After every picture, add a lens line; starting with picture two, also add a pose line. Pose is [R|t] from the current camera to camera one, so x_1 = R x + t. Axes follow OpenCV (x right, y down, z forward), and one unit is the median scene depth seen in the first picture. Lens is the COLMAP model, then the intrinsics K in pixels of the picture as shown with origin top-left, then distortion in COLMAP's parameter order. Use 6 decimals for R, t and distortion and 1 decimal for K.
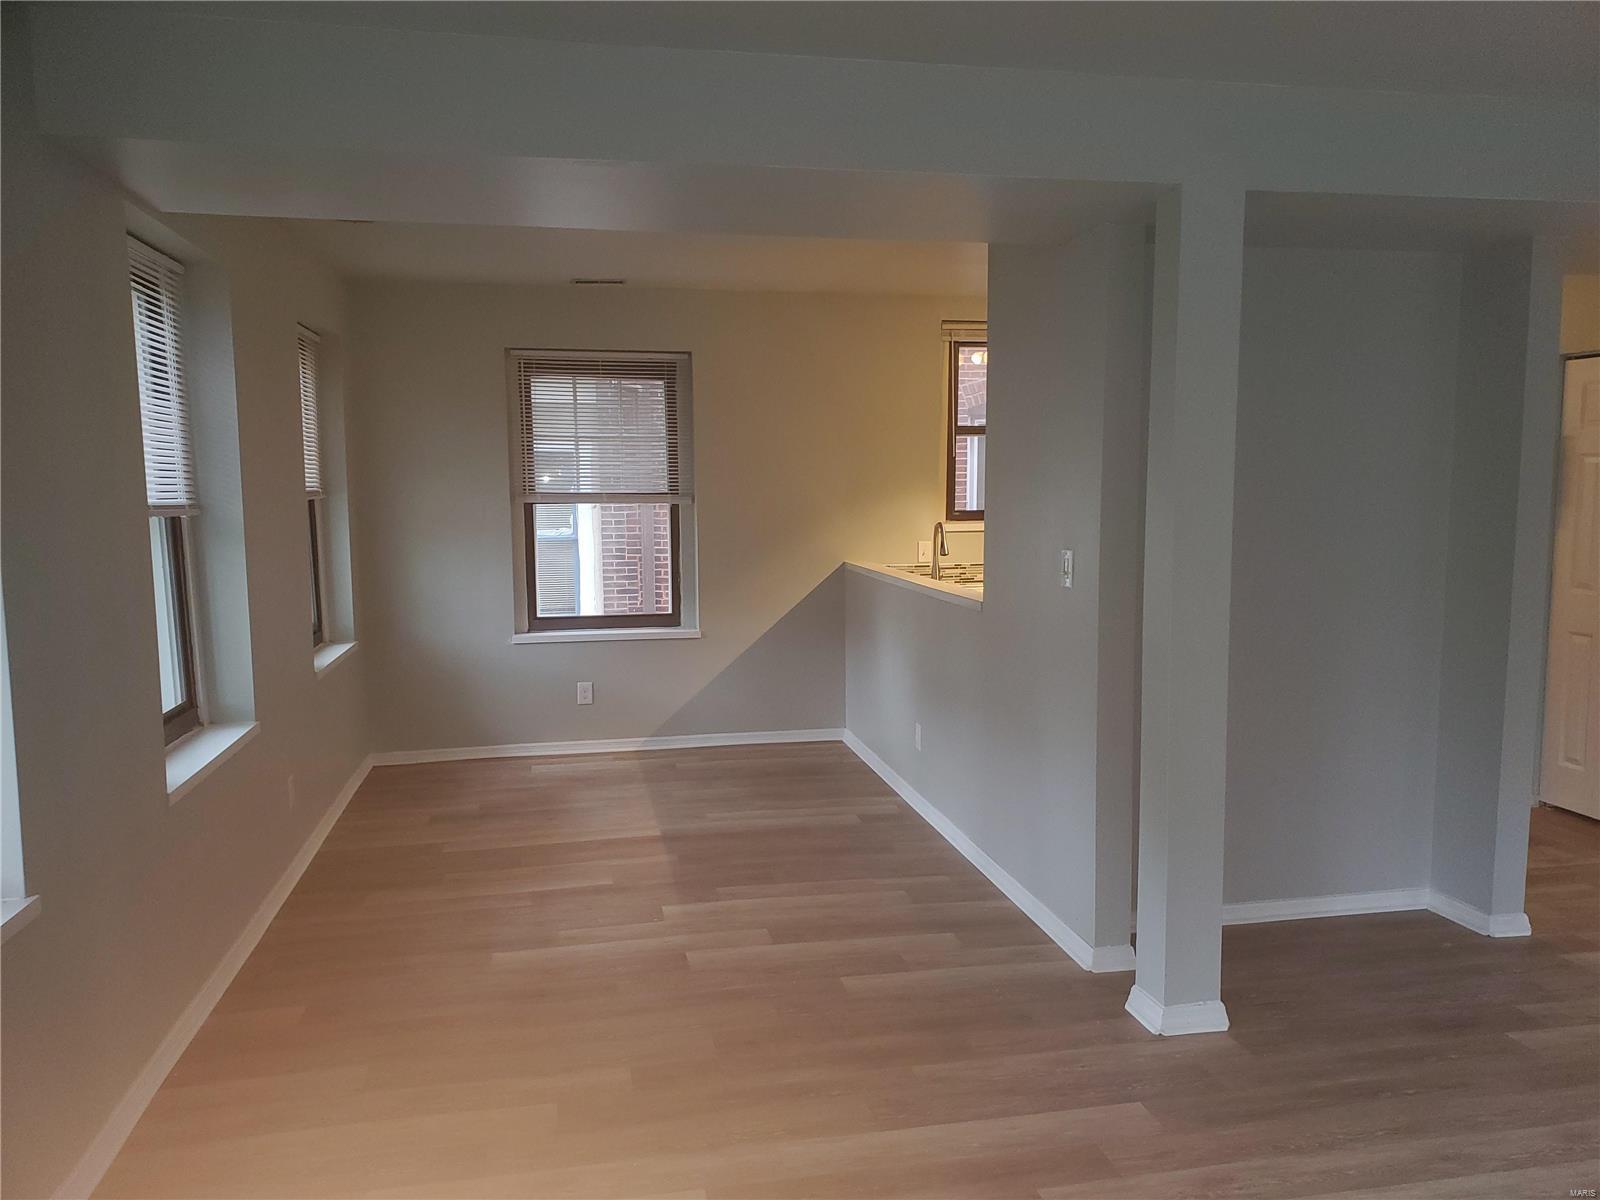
lens RADIAL K [[1242.3, 0, 826.8], [0, 1242.3, 613.4], [0, 0, 1]] dist [0.083082, -0.076018]
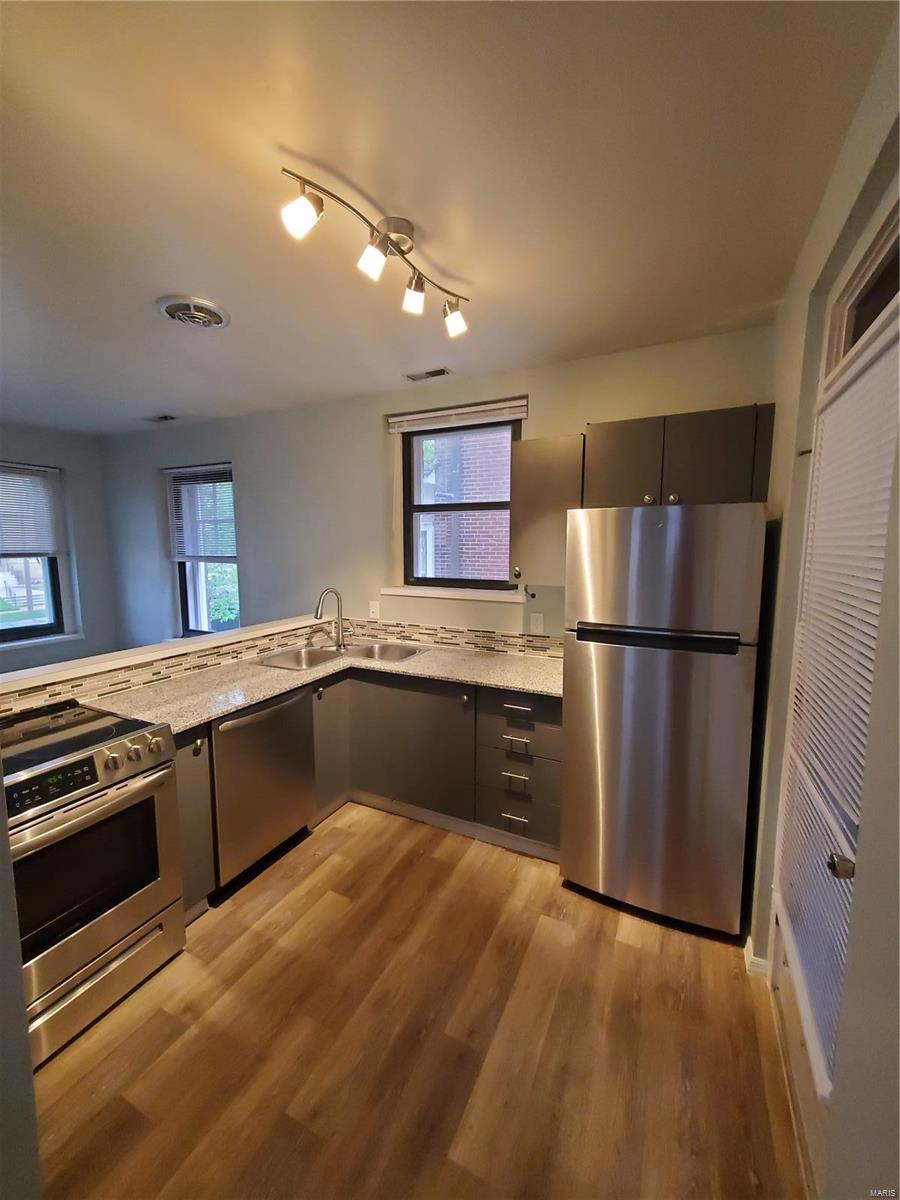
lens RADIAL K [[474.0, 0, 443.6], [0, 474.0, 598.2], [0, 0, 1]] dist [0.009472, -0.000314]
pose [[0.780694, 0.078592, -0.619952, 0.581564], [-0.071897, 0.996769, 0.035824, -0.115613], [0.620764, 0.016605, 0.783822, 0.953328]]
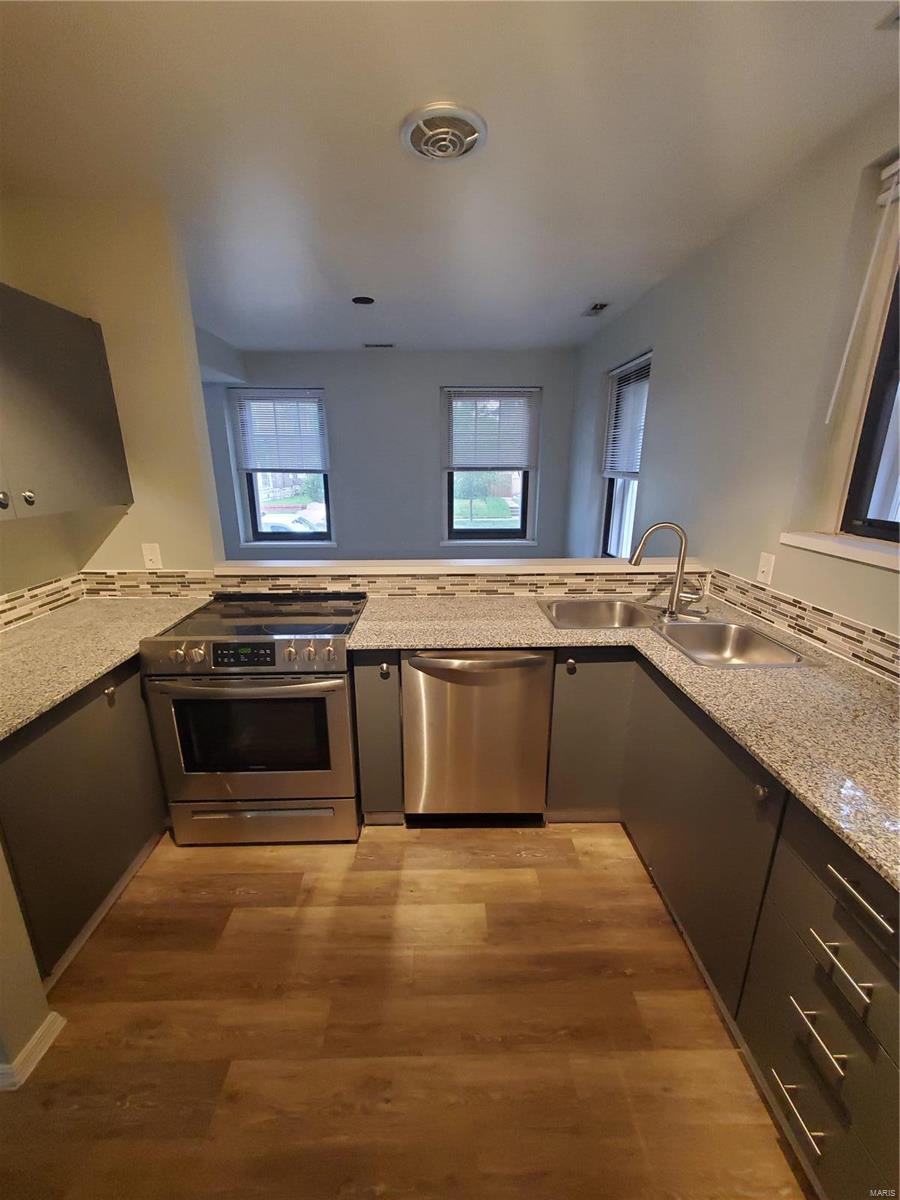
lens RADIAL K [[476.9, 0, 446.6], [0, 476.9, 598.5], [0, 0, 1]] dist [0.010263, -0.000118]
pose [[-0.189085, 0.276292, -0.942289, 0.524561], [-0.101888, 0.948900, 0.298676, -0.135037], [0.976660, 0.152484, -0.151272, 1.212824]]
